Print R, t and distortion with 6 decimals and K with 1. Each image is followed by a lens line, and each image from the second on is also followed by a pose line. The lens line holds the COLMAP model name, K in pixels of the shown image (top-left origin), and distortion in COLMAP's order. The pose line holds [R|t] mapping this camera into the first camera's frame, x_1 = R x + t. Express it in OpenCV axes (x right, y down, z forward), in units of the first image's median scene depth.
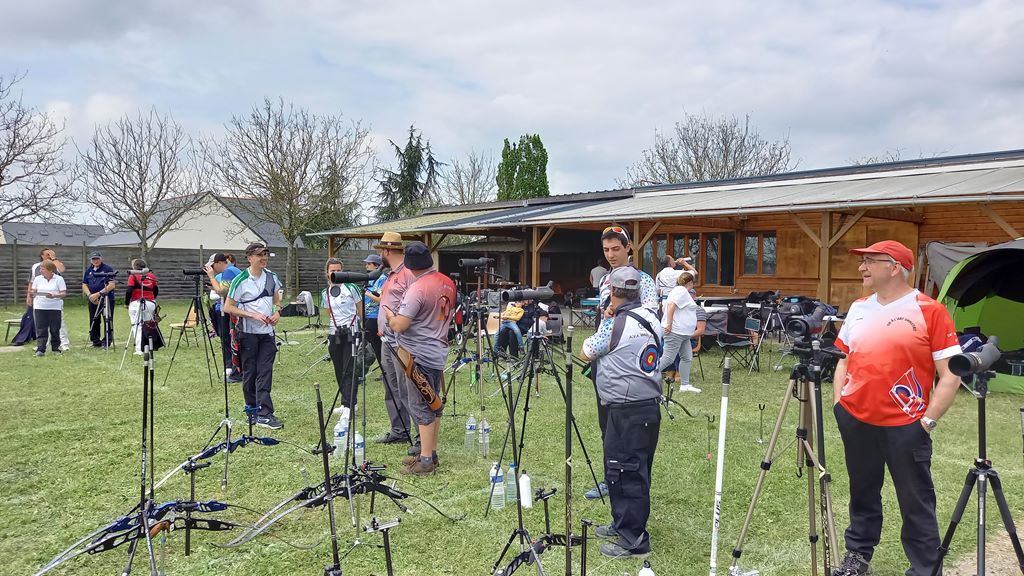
lens RADIAL K [[745.8, 0, 506.7], [0, 745.8, 290.9], [0, 0, 1]] dist [0.067466, -0.062603]
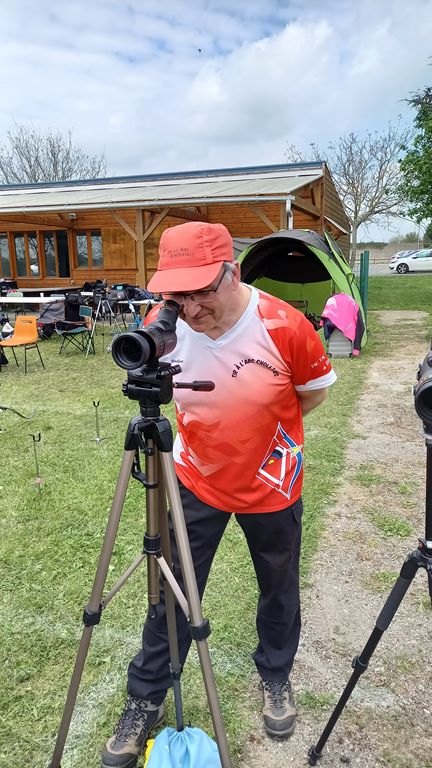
lens RADIAL K [[559.4, 0, 214.5], [0, 559.4, 381.6], [0, 0, 1]] dist [0.067466, -0.062603]
pose [[0.861134, -0.129075, 0.491719, 0.055328], [0.042413, 0.982100, 0.183522, 0.001543], [-0.506606, -0.137181, 0.851194, 0.145841]]
